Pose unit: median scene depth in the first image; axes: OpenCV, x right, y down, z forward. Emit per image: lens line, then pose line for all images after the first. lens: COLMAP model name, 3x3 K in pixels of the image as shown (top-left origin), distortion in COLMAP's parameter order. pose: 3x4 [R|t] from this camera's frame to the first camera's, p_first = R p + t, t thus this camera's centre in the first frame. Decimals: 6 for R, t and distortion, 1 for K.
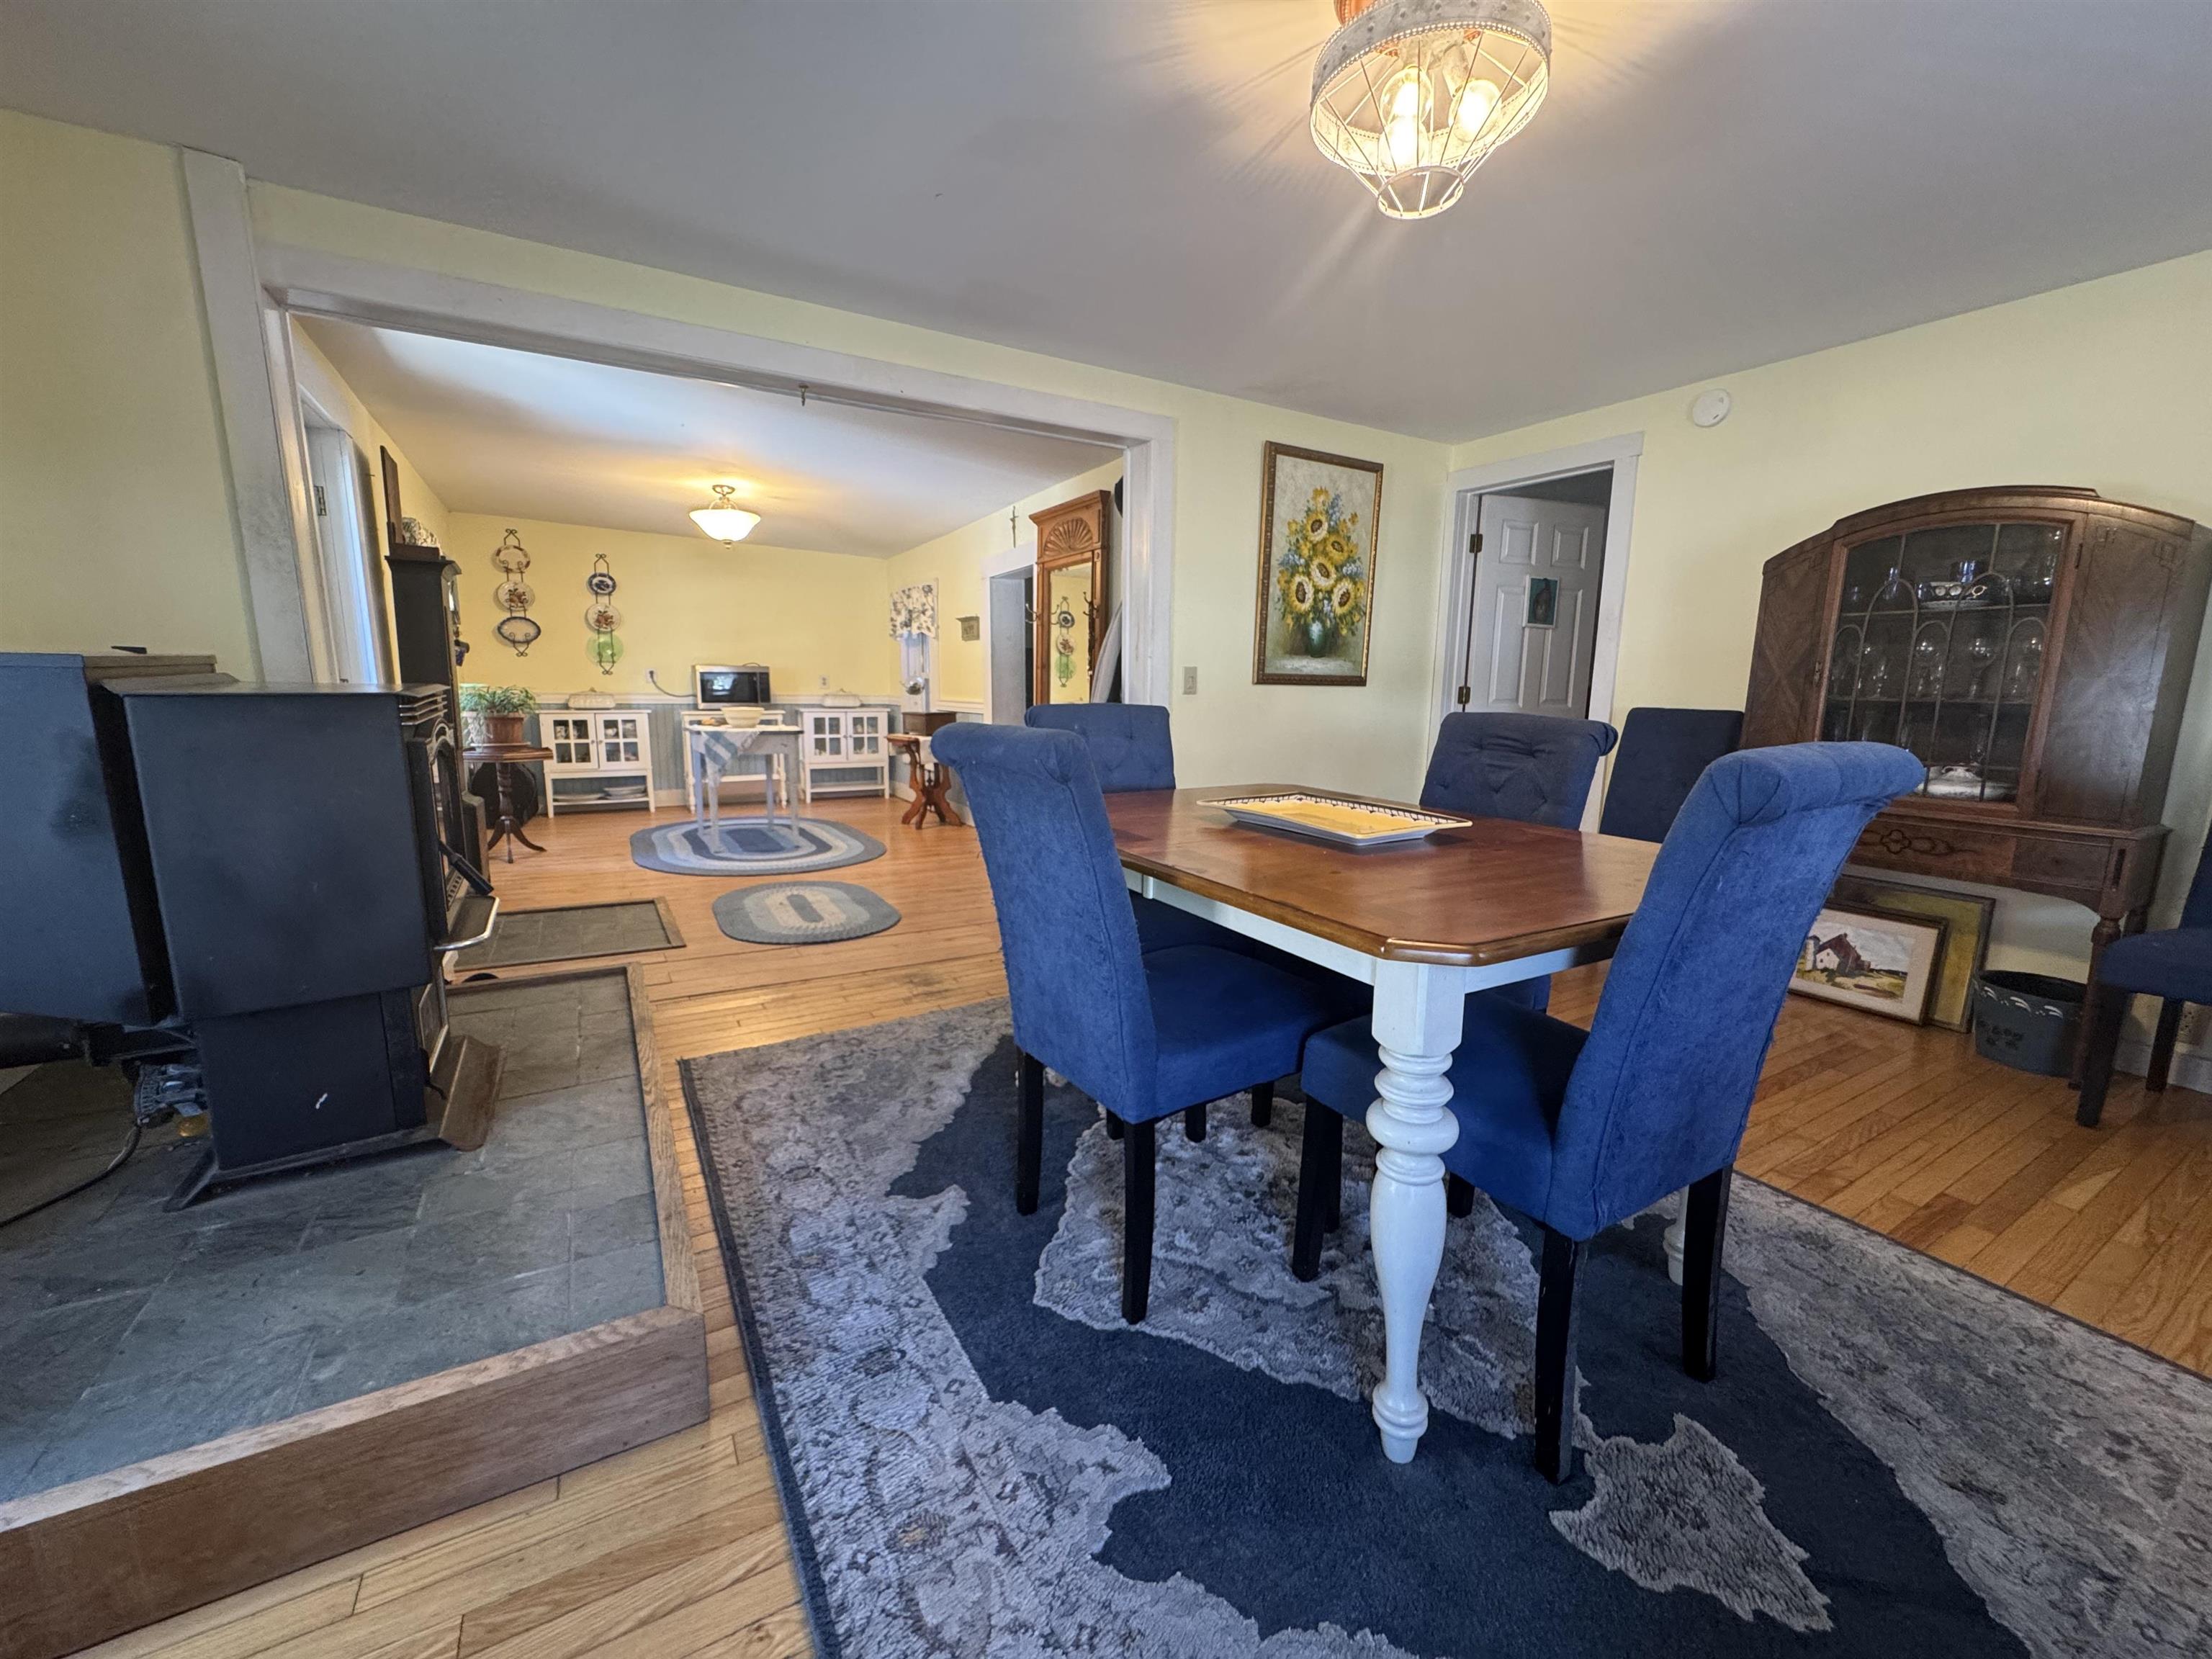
lens RADIAL K [[882.2, 0, 1096.4], [0, 882.2, 835.9], [0, 0, 1]] dist [-0.006128, 0.001148]
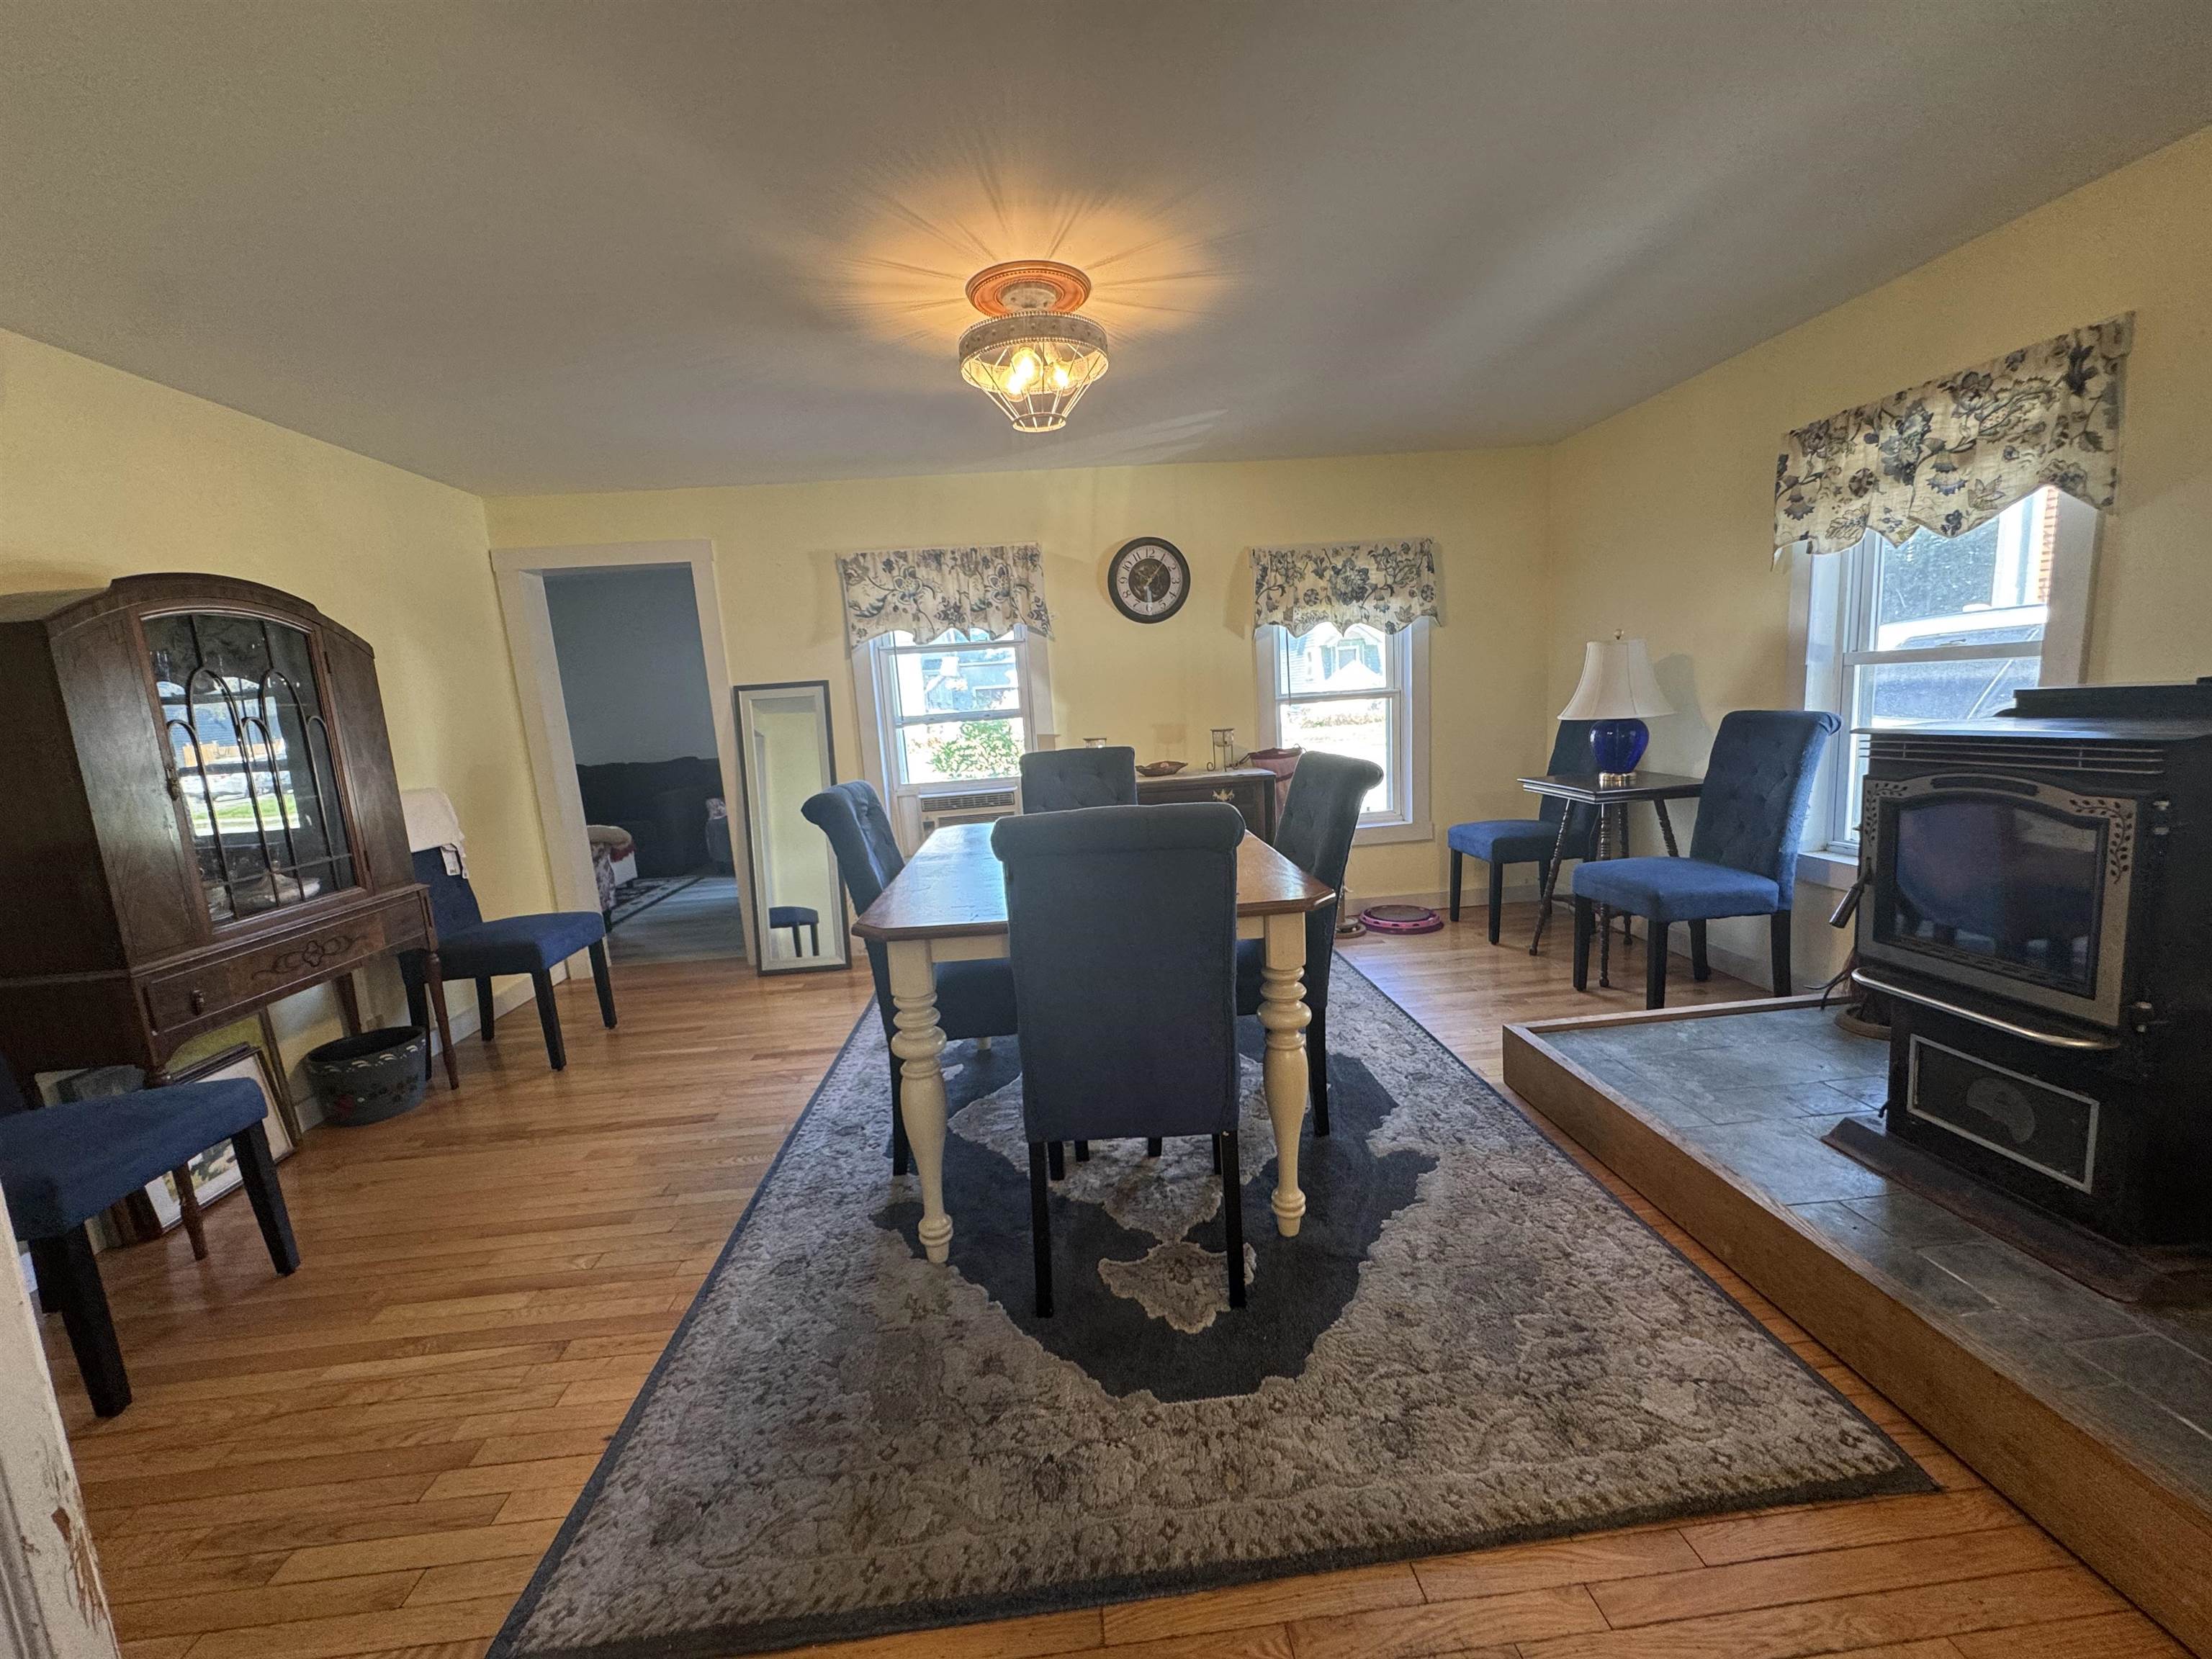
lens RADIAL K [[882.2, 0, 1105.8], [0, 882.2, 831.0], [0, 0, 1]] dist [-0.006128, 0.001148]
pose [[-0.899432, -0.023251, 0.436442, -0.159208], [0.126613, 0.941903, 0.311108, -0.202883], [-0.418320, 0.335080, -0.844233, 0.949065]]
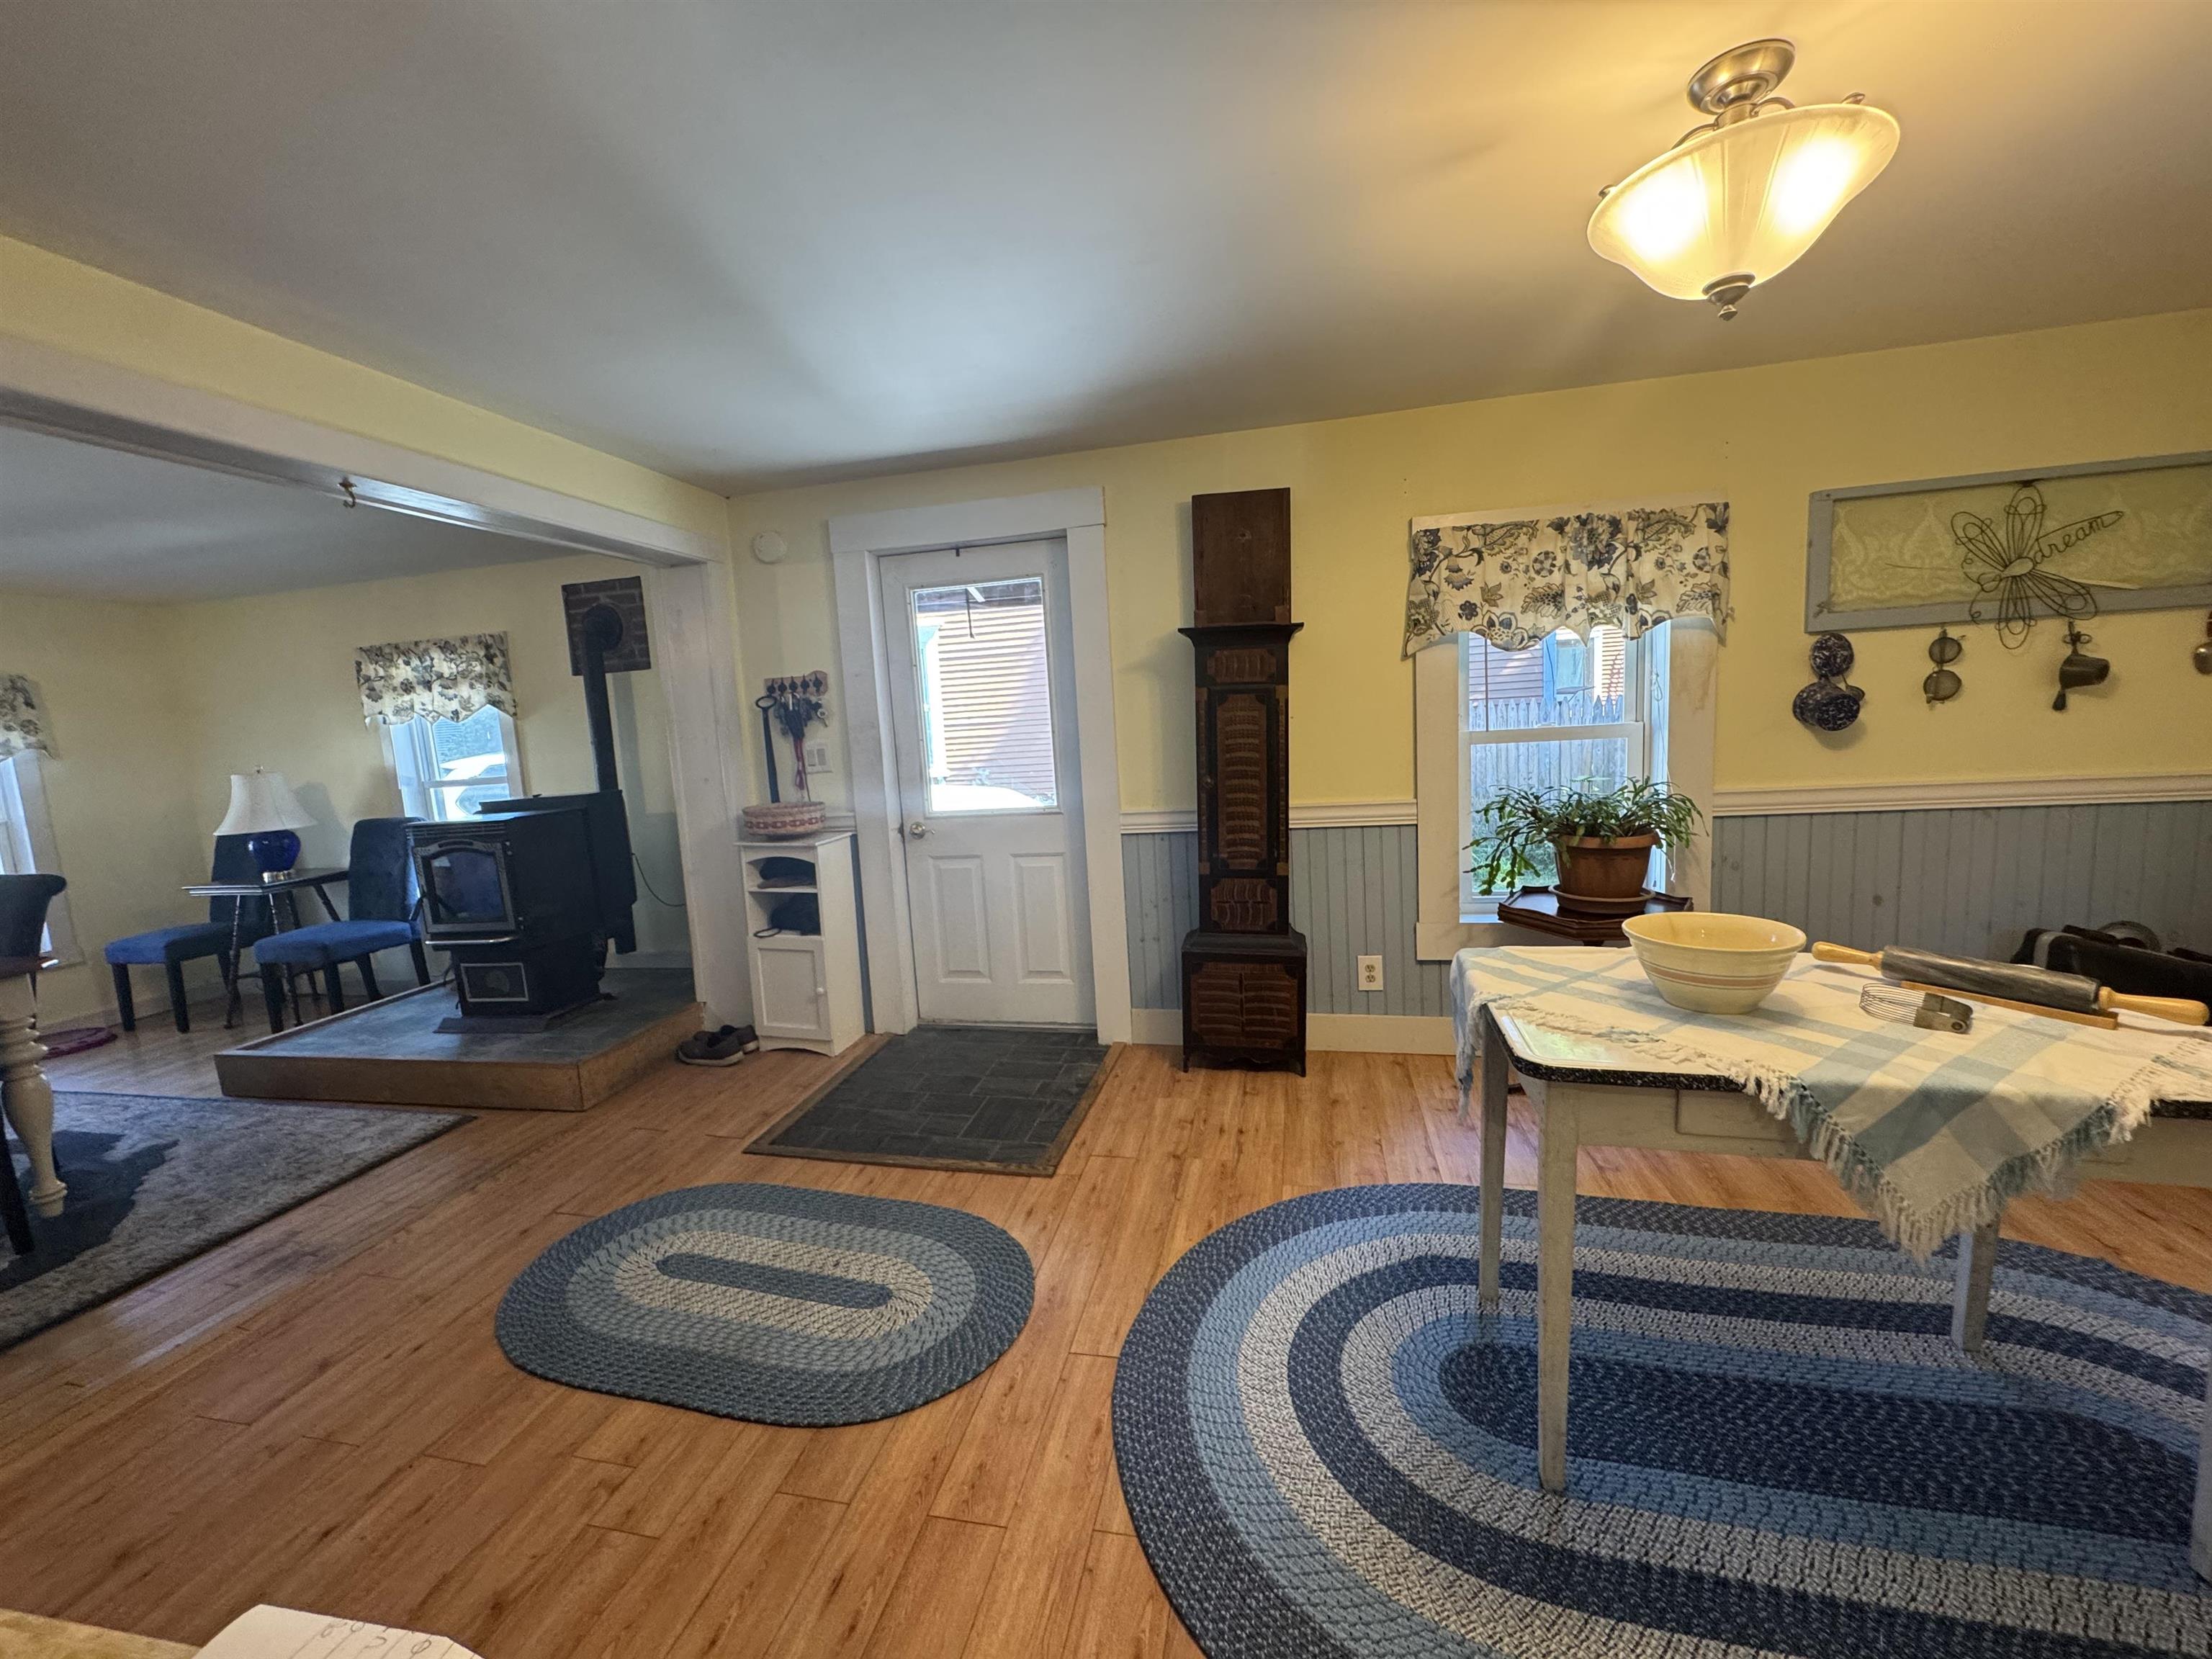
lens RADIAL K [[882.2, 0, 1107.5], [0, 882.2, 829.9], [0, 0, 1]] dist [-0.006128, 0.001148]
pose [[-0.674730, 0.121549, -0.727987, -0.133849], [-0.075681, 0.969753, 0.232060, -0.326230], [0.734174, 0.211673, -0.645122, 1.522424]]
